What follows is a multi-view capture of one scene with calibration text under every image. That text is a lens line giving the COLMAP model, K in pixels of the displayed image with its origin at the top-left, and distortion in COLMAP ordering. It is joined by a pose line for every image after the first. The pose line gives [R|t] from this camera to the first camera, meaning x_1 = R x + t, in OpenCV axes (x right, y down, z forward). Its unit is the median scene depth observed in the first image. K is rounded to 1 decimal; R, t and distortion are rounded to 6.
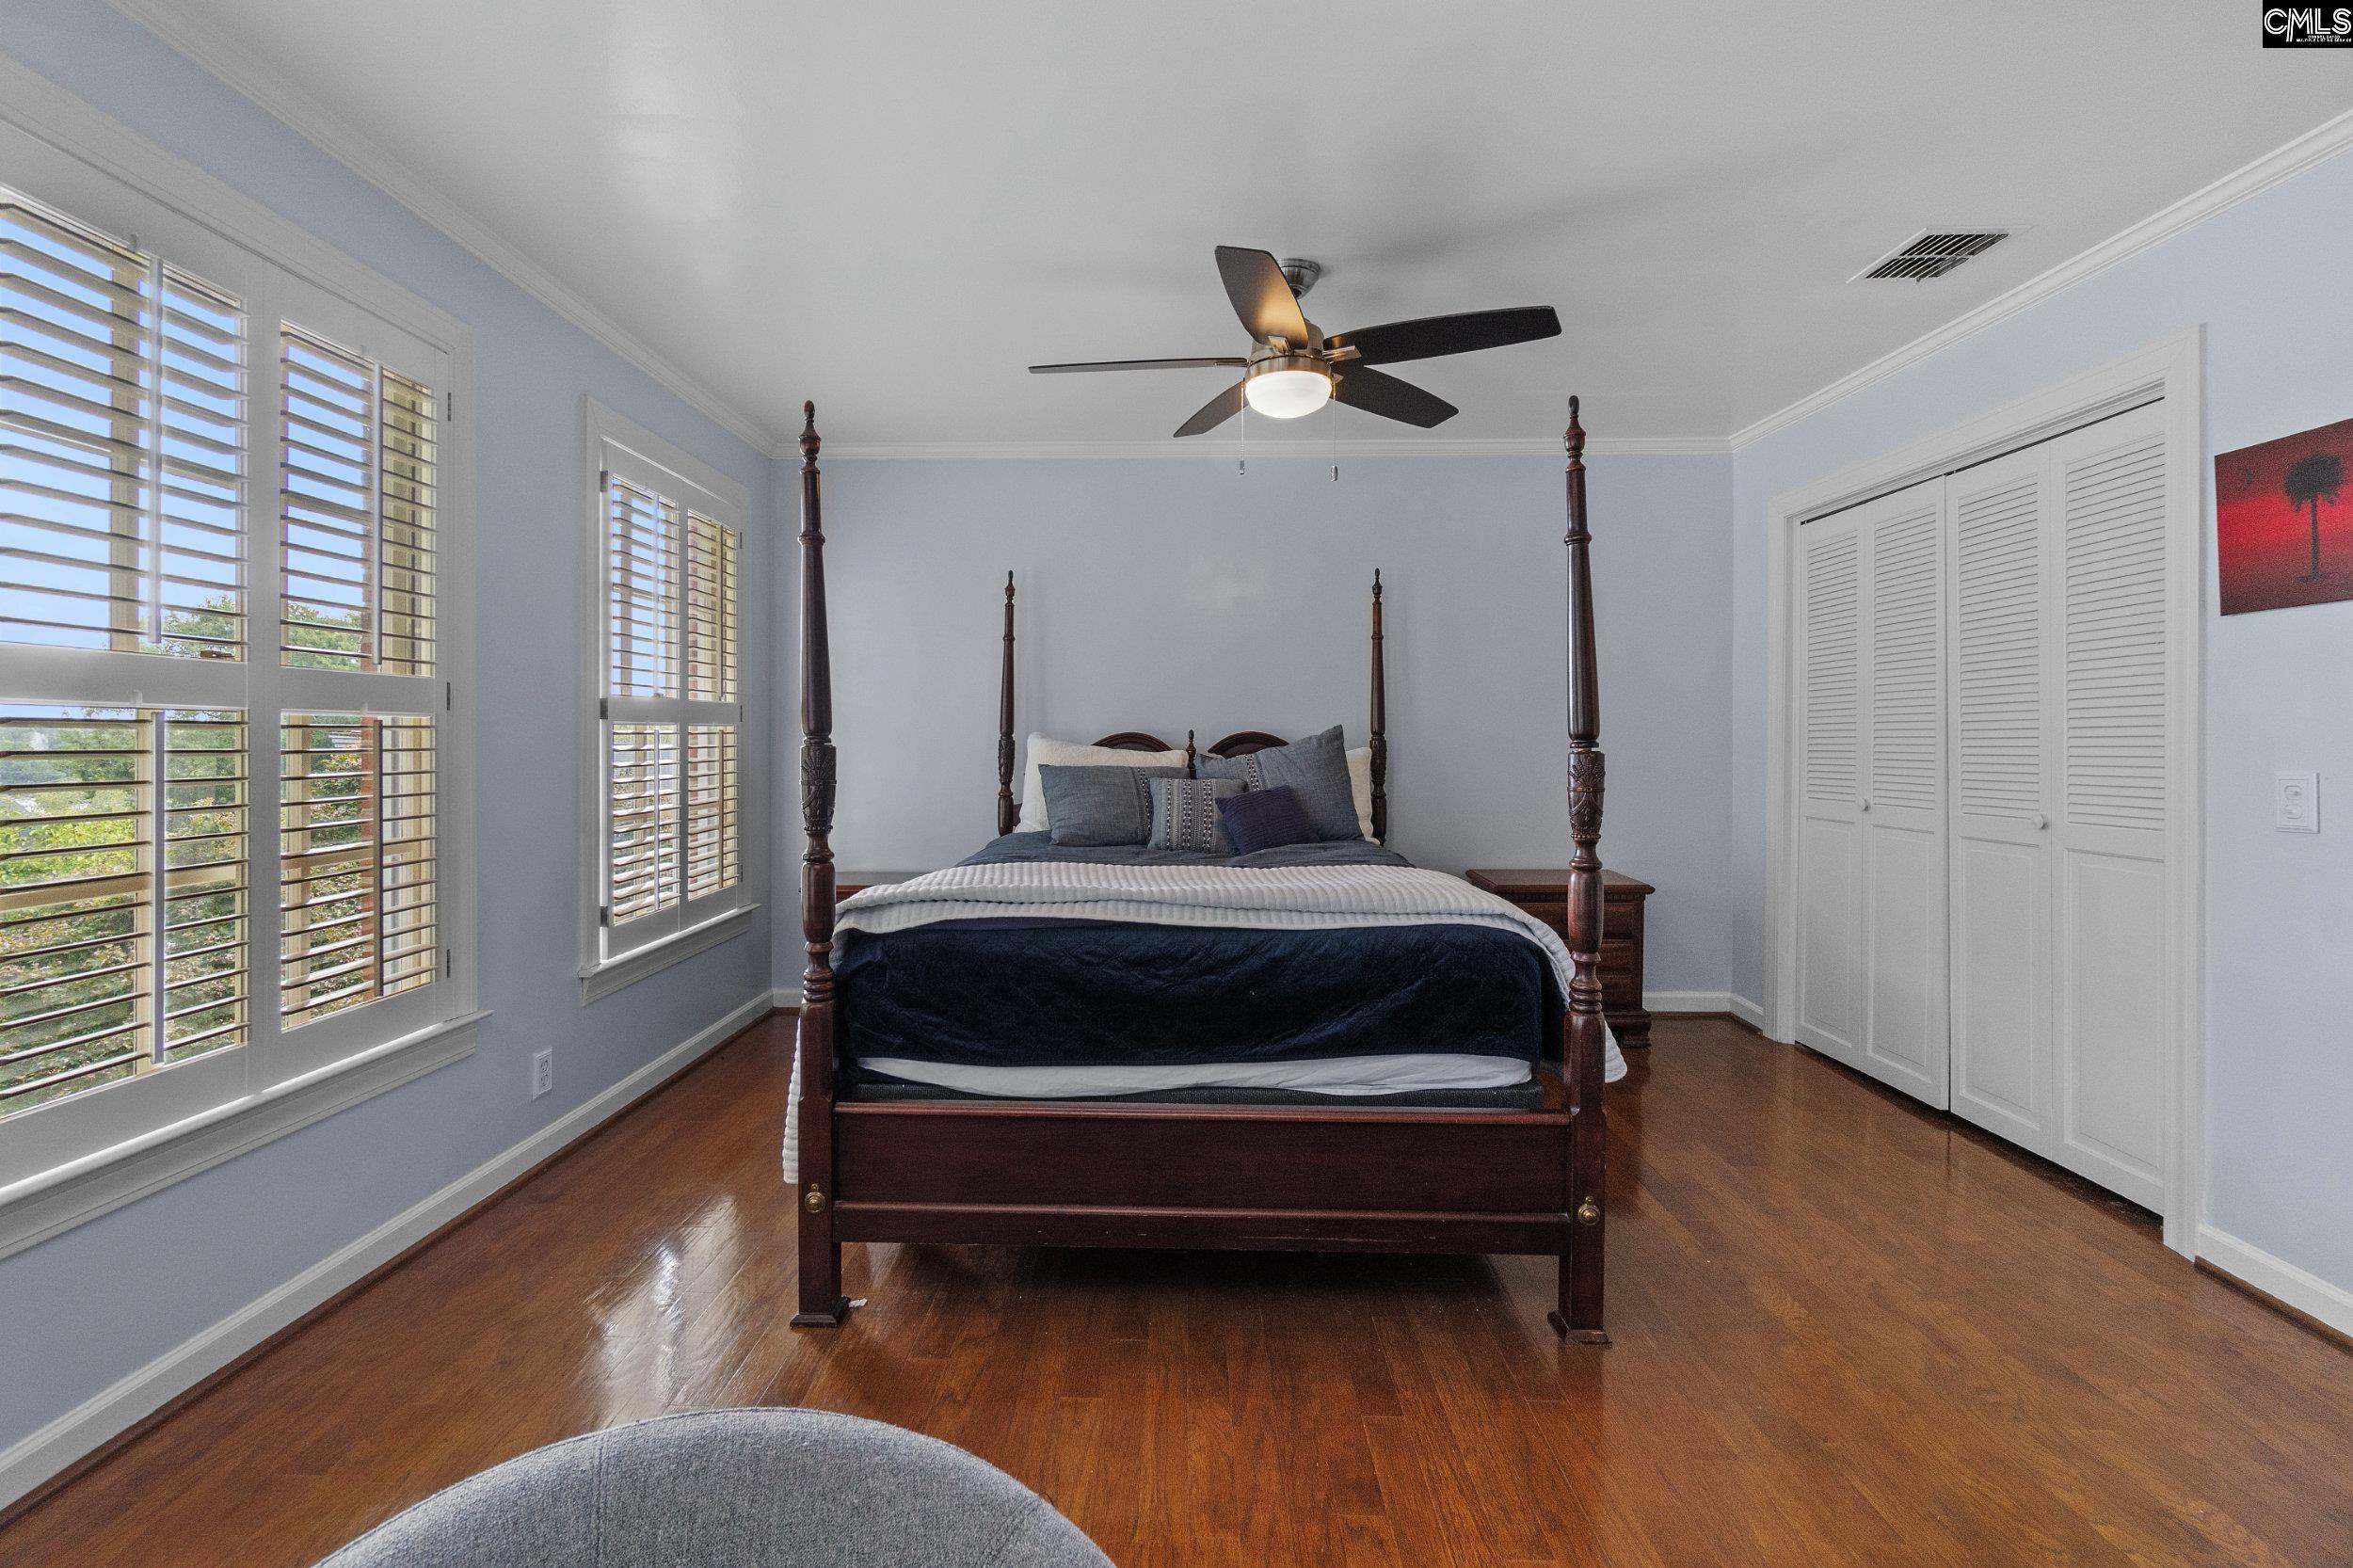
lens RADIAL K [[1016.8, 0, 1172.0], [0, 1016.8, 746.5], [0, 0, 1]] dist [-0.004239, 0.000331]
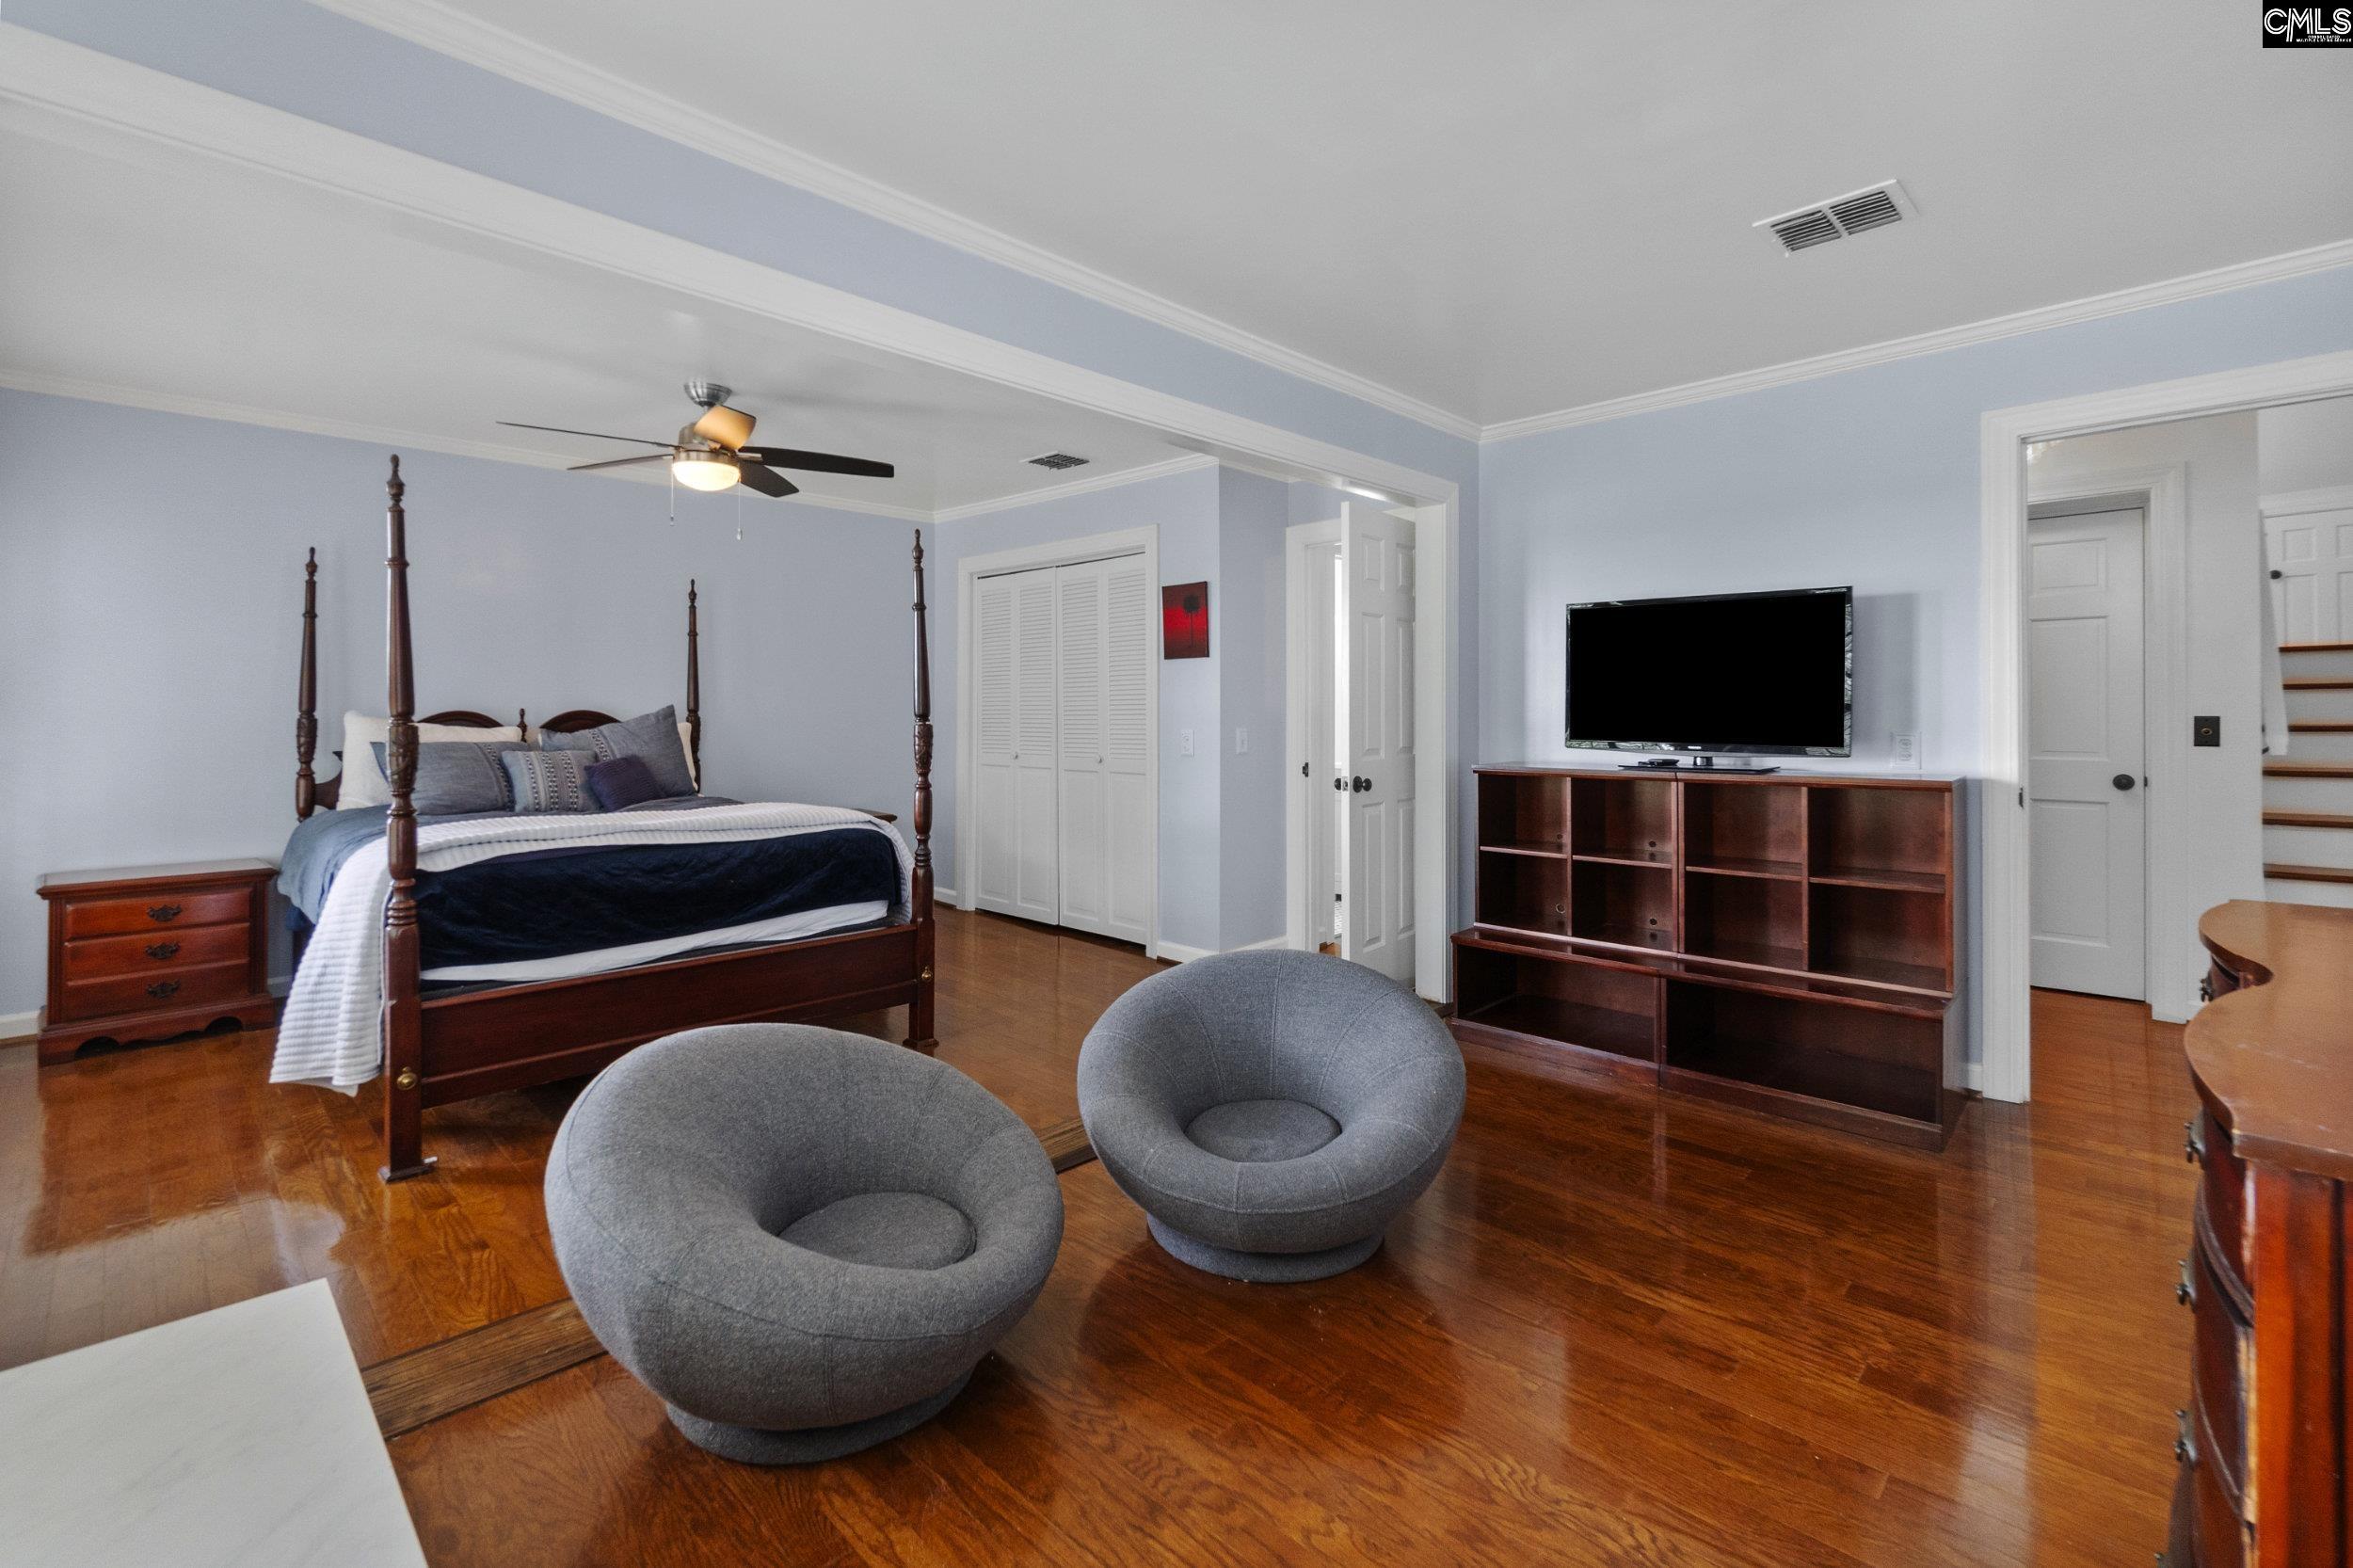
lens RADIAL K [[1030.7, 0, 1166.8], [0, 1030.7, 705.5], [0, 0, 1]] dist [-0.004173, -0.000378]
pose [[0.691349, 0.003235, 0.722514, -0.542754], [0.006269, 0.999925, -0.010476, -0.005198], [-0.722494, 0.011772, 0.691277, -0.515343]]
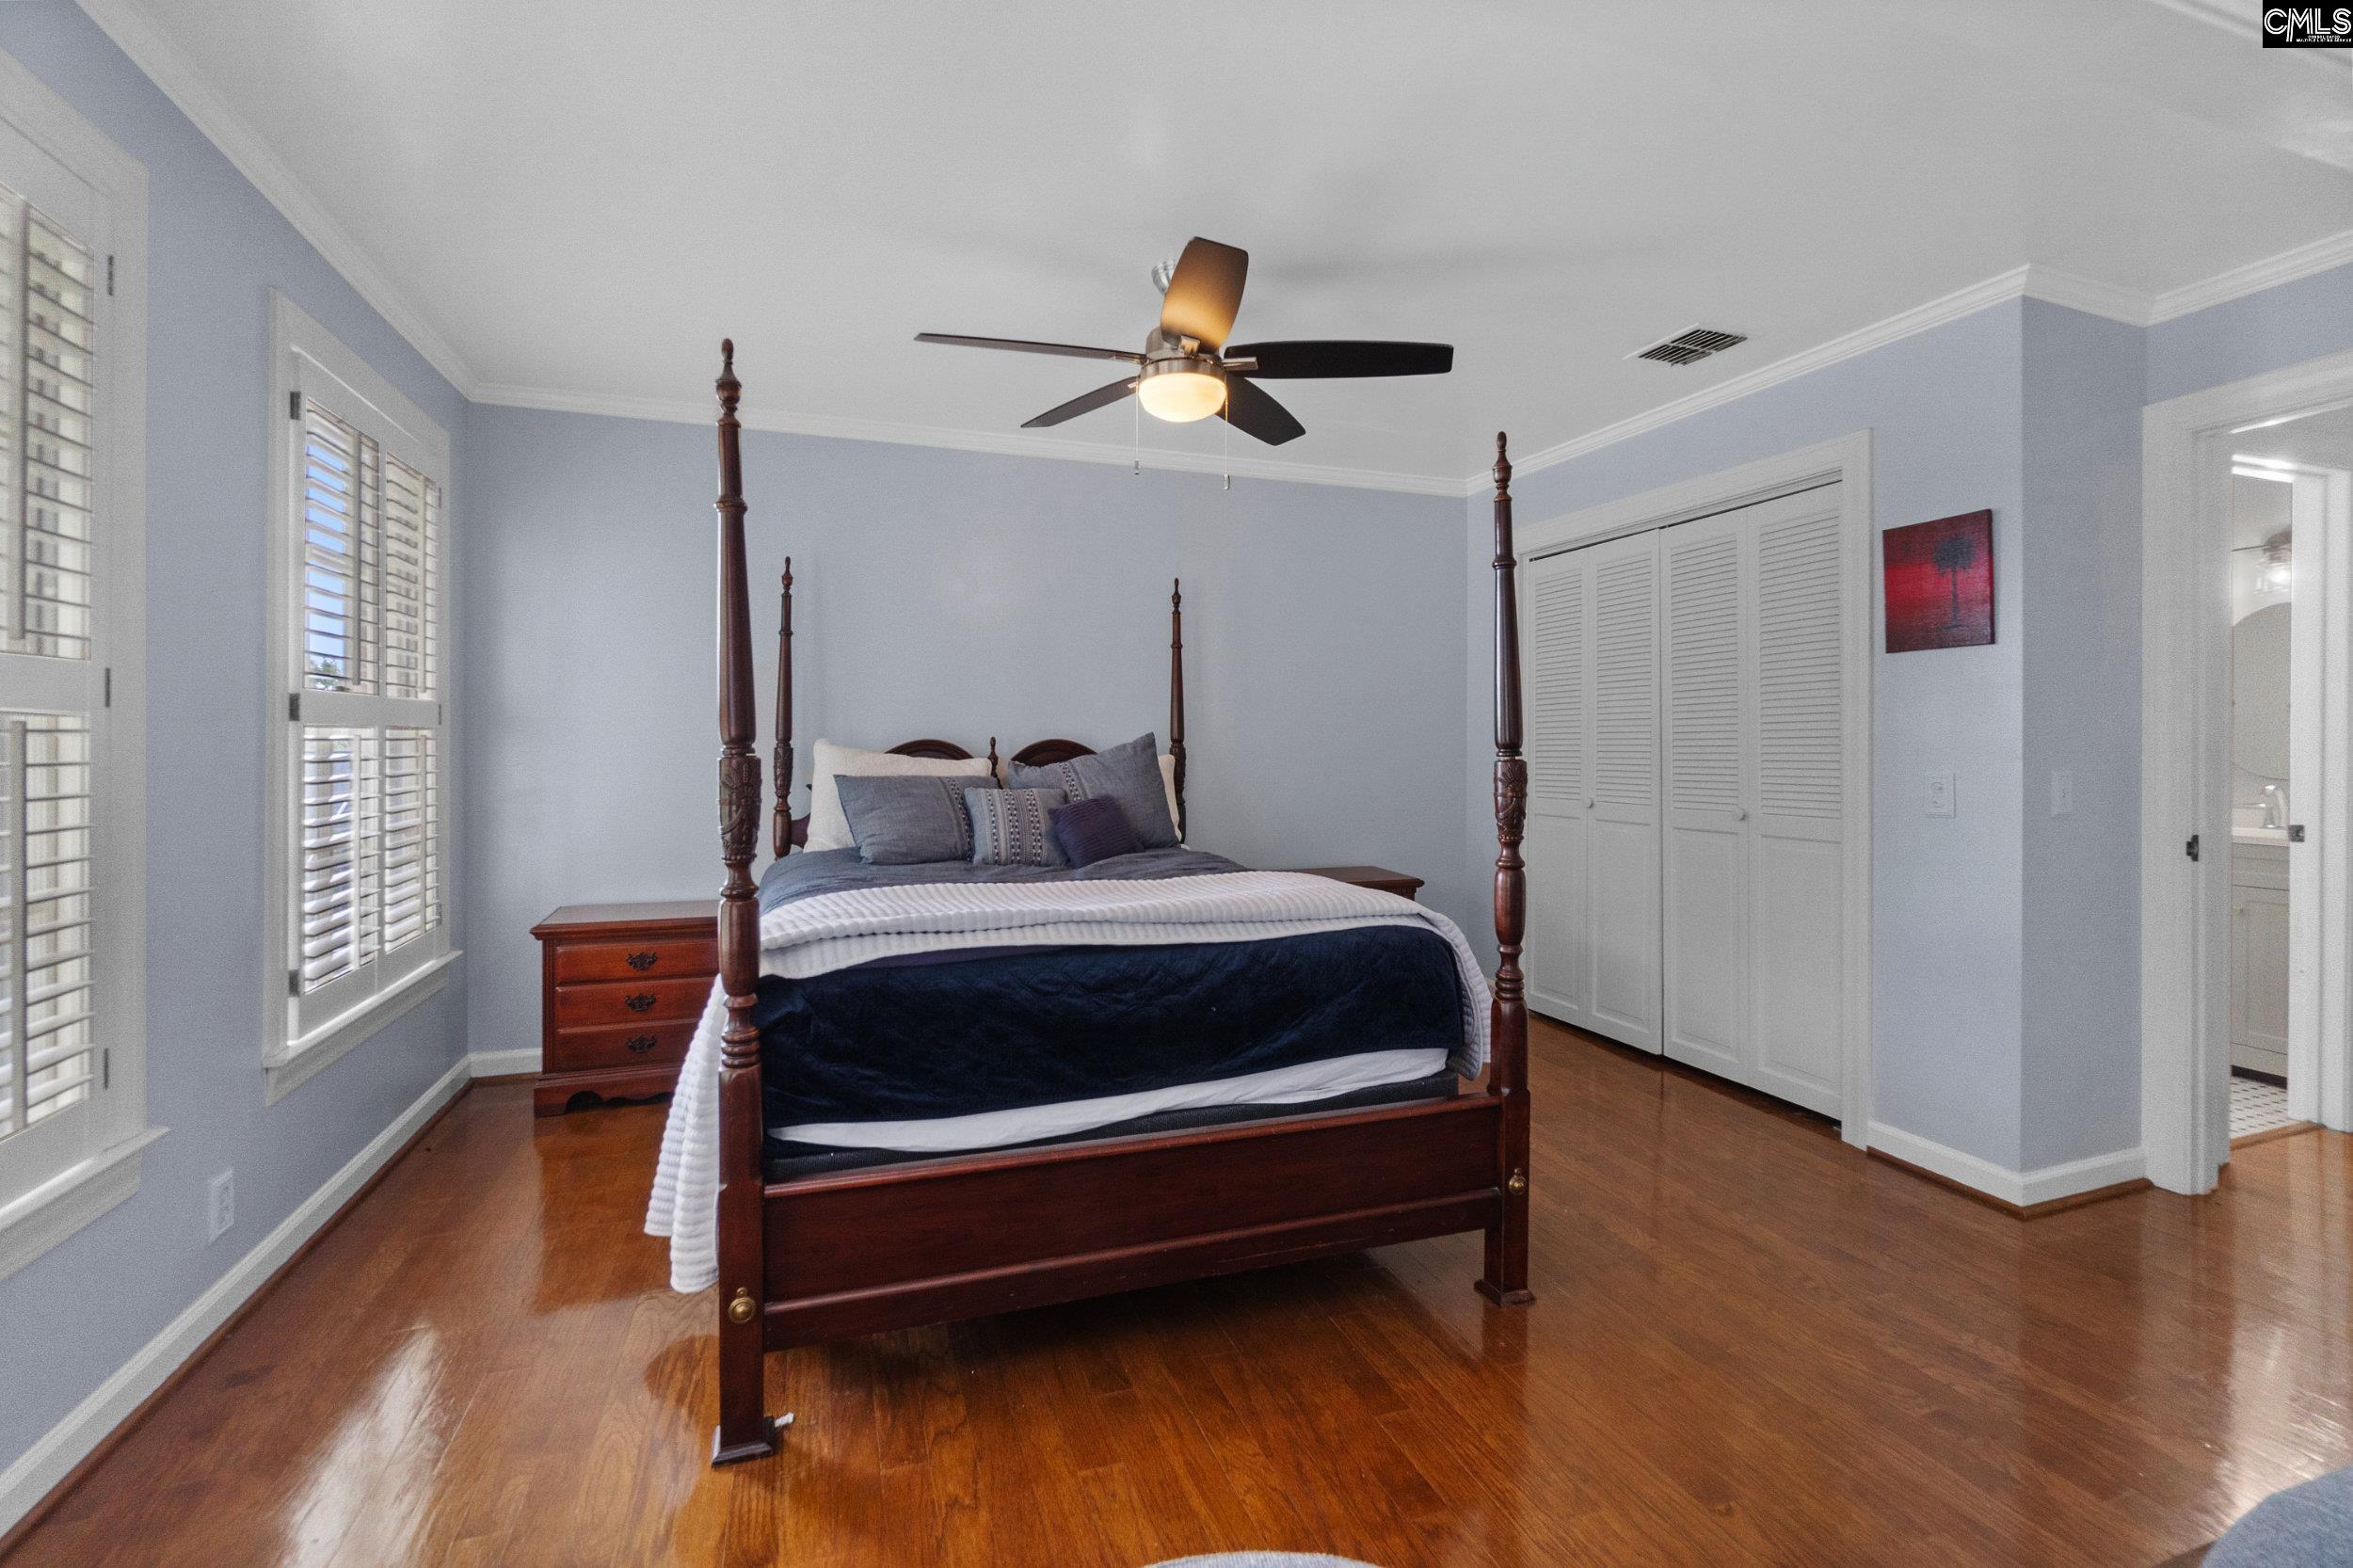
lens RADIAL K [[1016.4, 0, 1176.0], [0, 1016.4, 750.3], [0, 0, 1]] dist [-0.006376, -0.000214]
pose [[0.937595, -0.001287, 0.347727, -0.265322], [0.001812, 0.999998, -0.001185, -0.003982], [-0.347725, 0.001741, 0.937595, 0.090517]]
